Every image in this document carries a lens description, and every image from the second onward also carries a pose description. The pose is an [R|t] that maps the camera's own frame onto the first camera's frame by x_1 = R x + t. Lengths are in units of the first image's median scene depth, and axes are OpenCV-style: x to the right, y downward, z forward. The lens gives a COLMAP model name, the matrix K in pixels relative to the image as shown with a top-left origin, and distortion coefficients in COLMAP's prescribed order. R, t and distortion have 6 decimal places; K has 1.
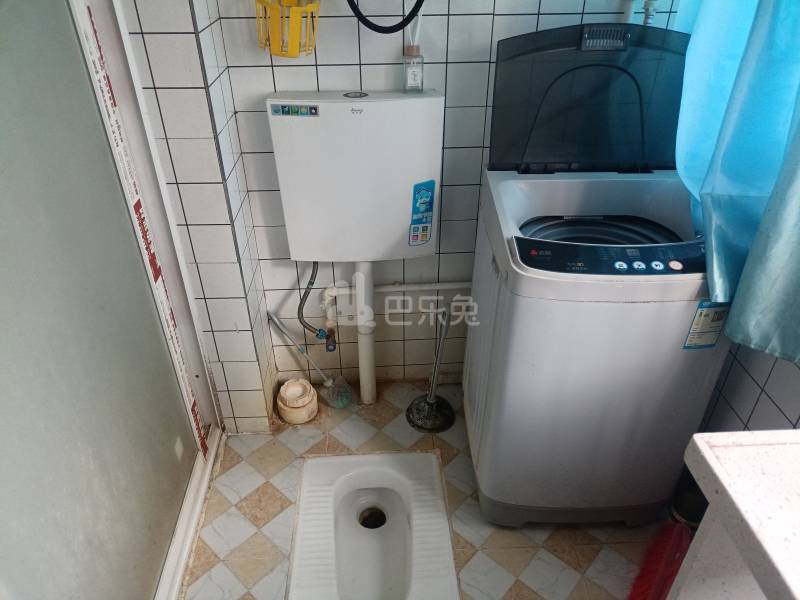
lens RADIAL K [[585.5, 0, 400.0], [0, 585.5, 300.0], [0, 0, 1]] dist [0.027373, -0.006984]
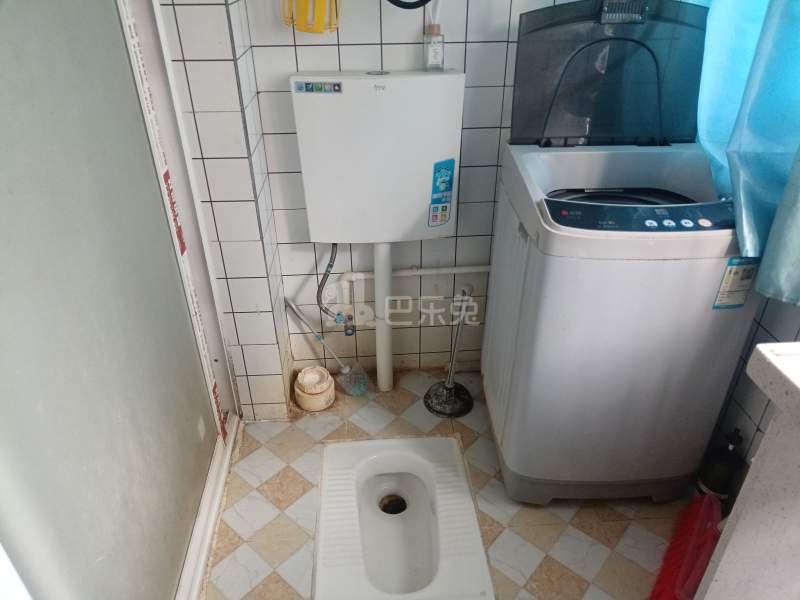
lens RADIAL K [[585.5, 0, 400.0], [0, 585.5, 300.0], [0, 0, 1]] dist [0.027373, -0.006984]
pose [[0.999822, -0.011899, 0.014643, -0.055628], [0.012490, 0.999084, -0.040934, 0.083830], [-0.014143, 0.041110, 0.999055, 0.000054]]
